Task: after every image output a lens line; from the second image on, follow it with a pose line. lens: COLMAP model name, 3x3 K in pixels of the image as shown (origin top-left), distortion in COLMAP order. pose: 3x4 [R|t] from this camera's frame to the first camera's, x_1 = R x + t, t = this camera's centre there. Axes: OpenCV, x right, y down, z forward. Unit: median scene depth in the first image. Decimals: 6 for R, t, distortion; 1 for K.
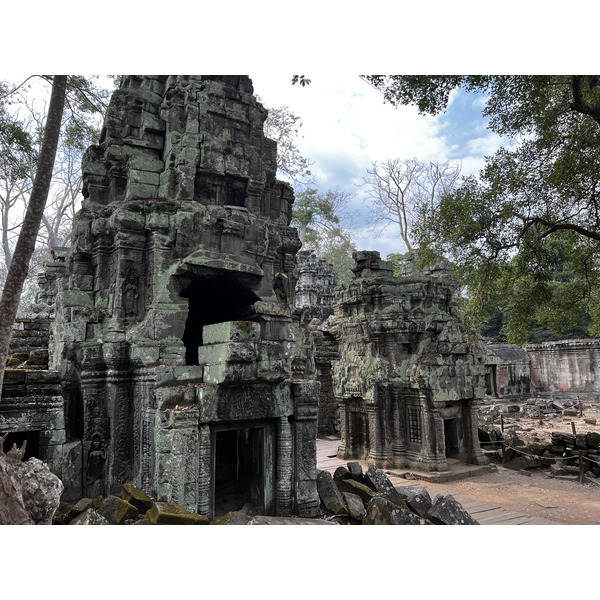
lens RADIAL K [[449.6, 0, 299.2], [0, 449.6, 299.7], [0, 0, 1]] dist [0.066750, -0.068651]
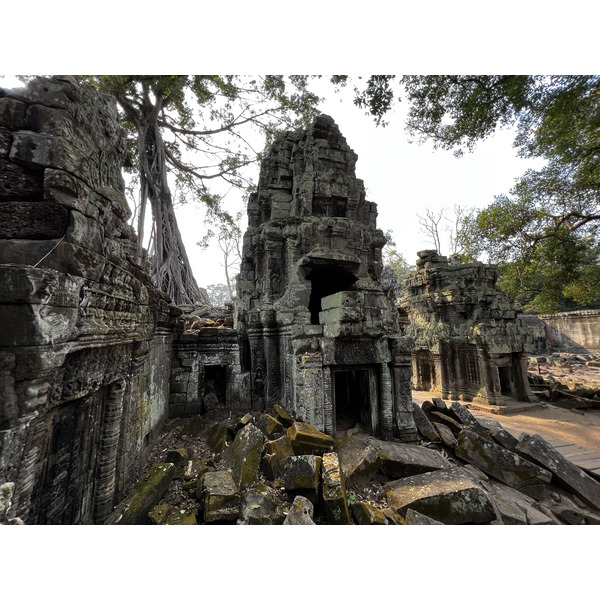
lens RADIAL K [[222.9, 0, 299.8], [0, 222.9, 298.5], [0, 0, 1]] dist [-0.002008, 0.000318]
pose [[0.957150, -0.042706, -0.286427, -0.070507], [0.040758, 0.999088, -0.012764, 0.062948], [0.286710, 0.000543, 0.958017, 0.277769]]
